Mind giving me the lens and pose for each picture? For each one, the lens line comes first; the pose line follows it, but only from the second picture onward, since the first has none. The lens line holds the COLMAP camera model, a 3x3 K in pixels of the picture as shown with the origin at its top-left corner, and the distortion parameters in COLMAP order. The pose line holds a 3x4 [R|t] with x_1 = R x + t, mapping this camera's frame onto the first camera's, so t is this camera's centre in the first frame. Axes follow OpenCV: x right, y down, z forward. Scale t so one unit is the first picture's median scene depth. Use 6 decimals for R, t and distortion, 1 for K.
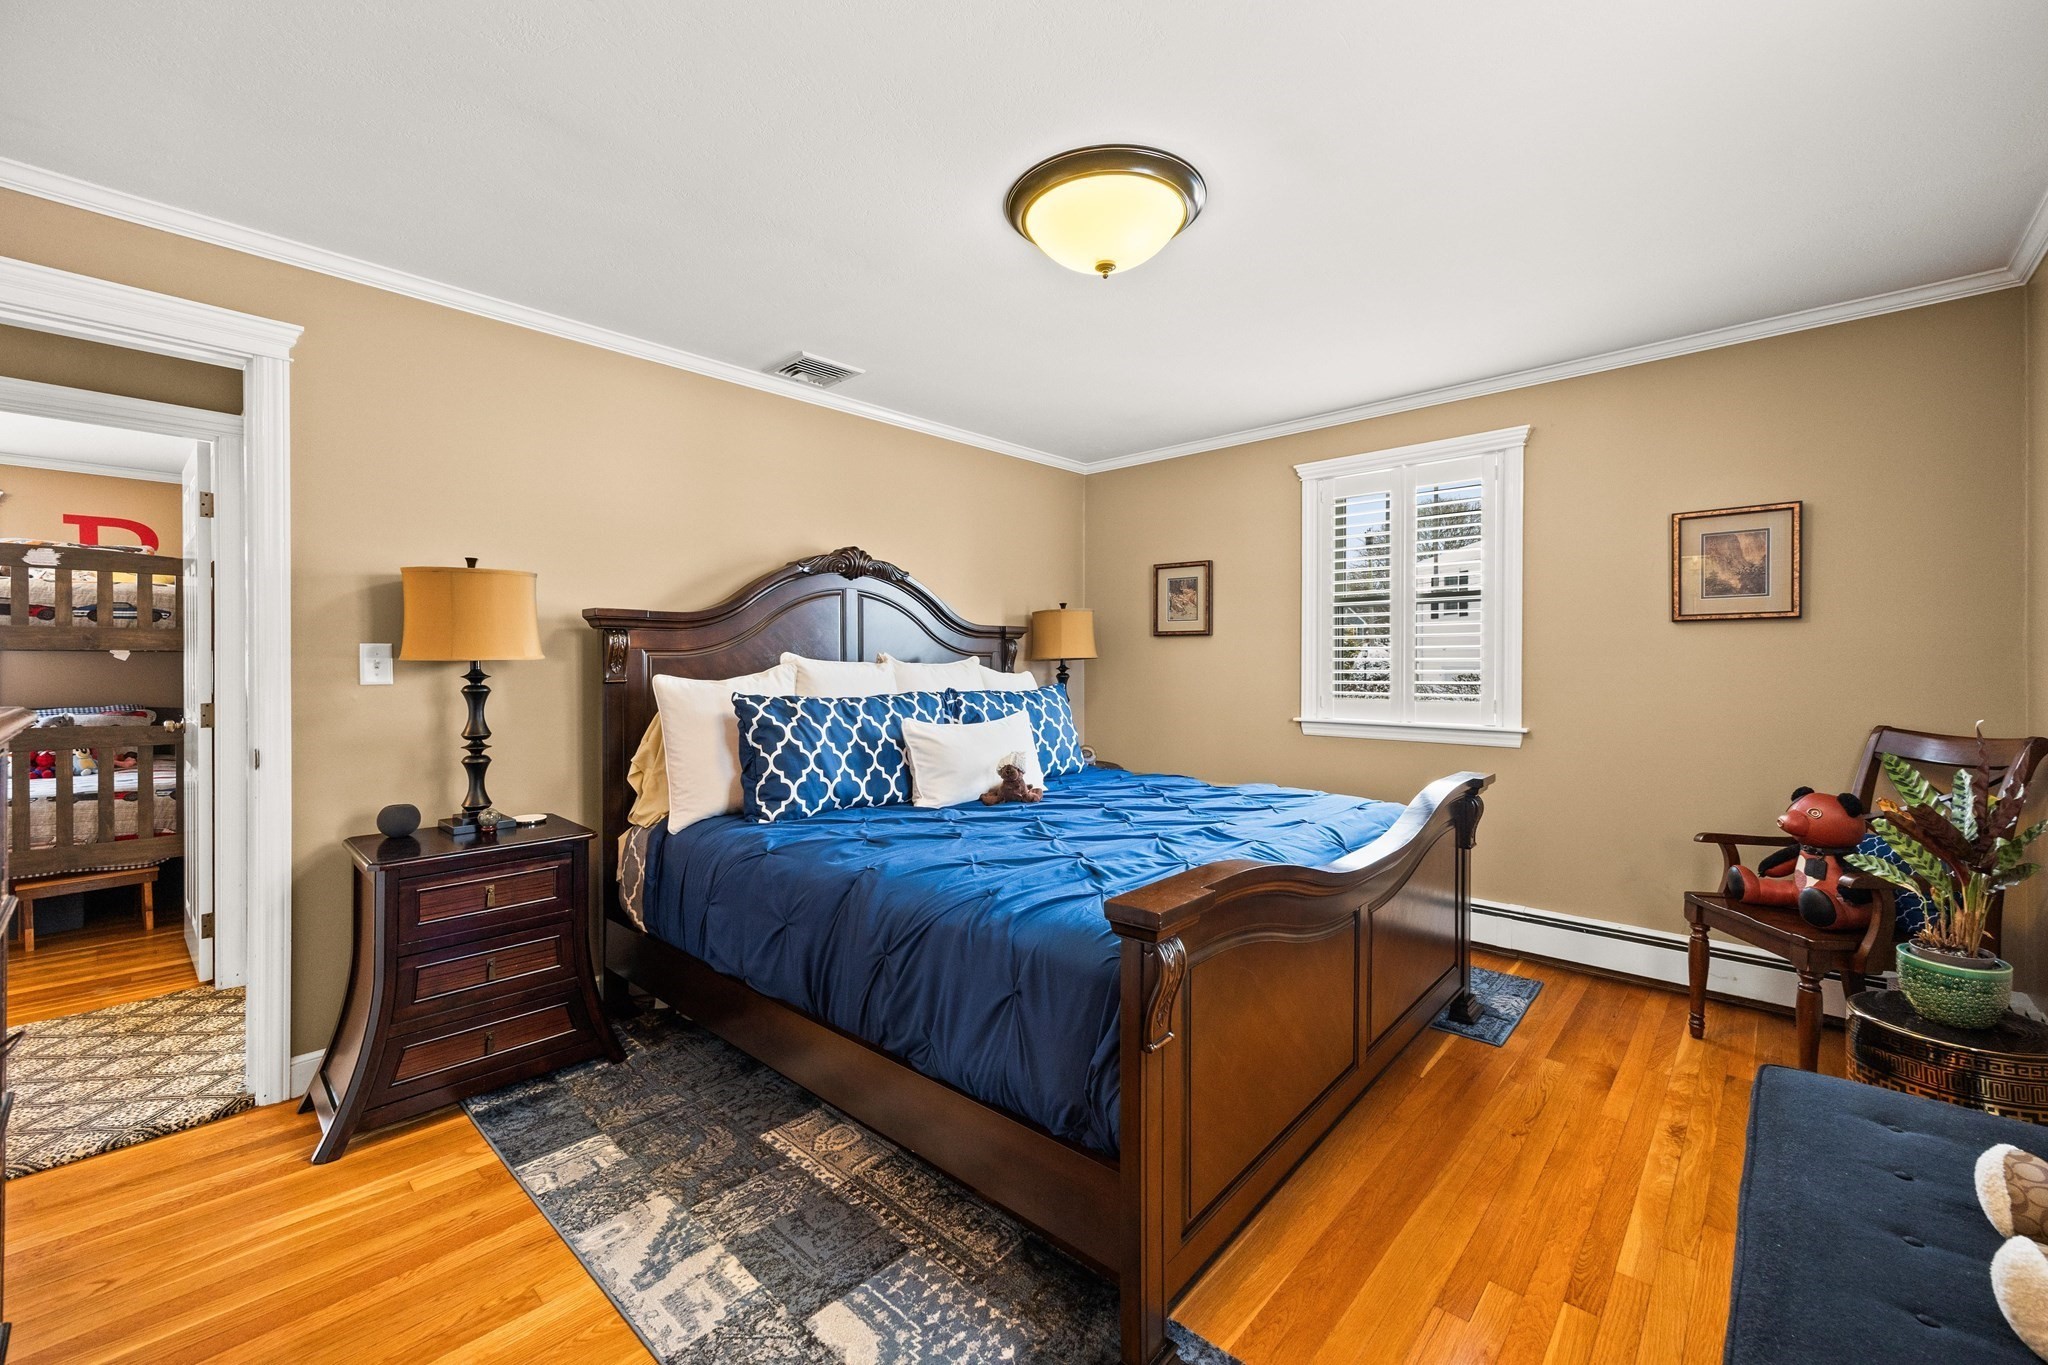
lens RADIAL K [[827.5, 0, 1018.5], [0, 827.5, 670.0], [0, 0, 1]] dist [0.009114, 0.000111]
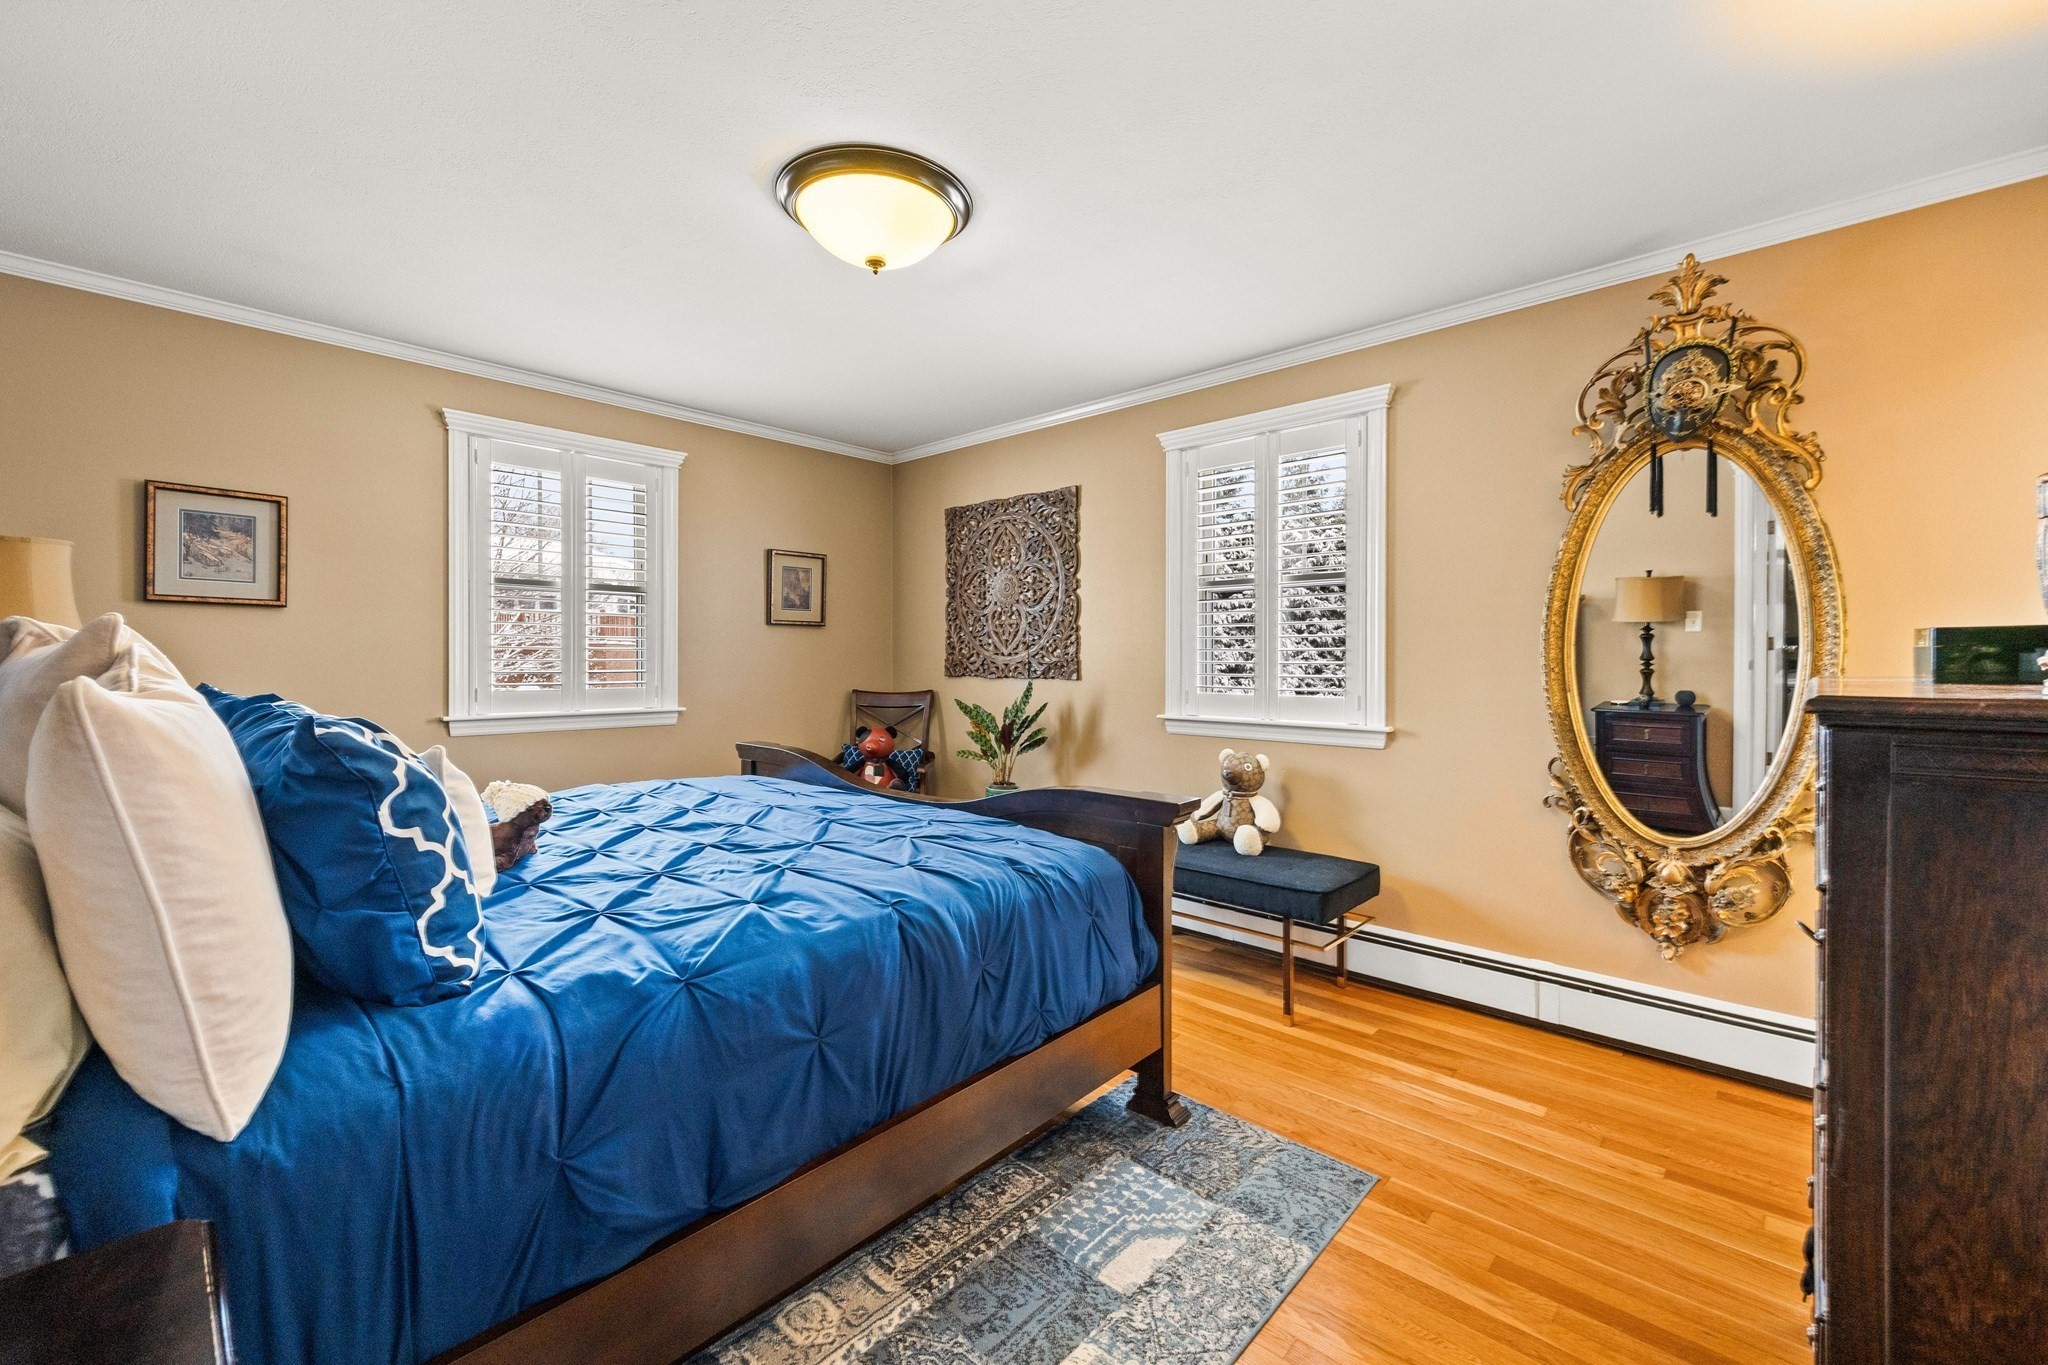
lens RADIAL K [[827.5, 0, 1018.5], [0, 827.5, 670.0], [0, 0, 1]] dist [0.009114, 0.000111]
pose [[0.005562, -0.015072, 0.999871, -0.673612], [0.001626, 0.999885, 0.015063, -0.000428], [-0.999983, 0.001542, 0.005586, 0.598478]]
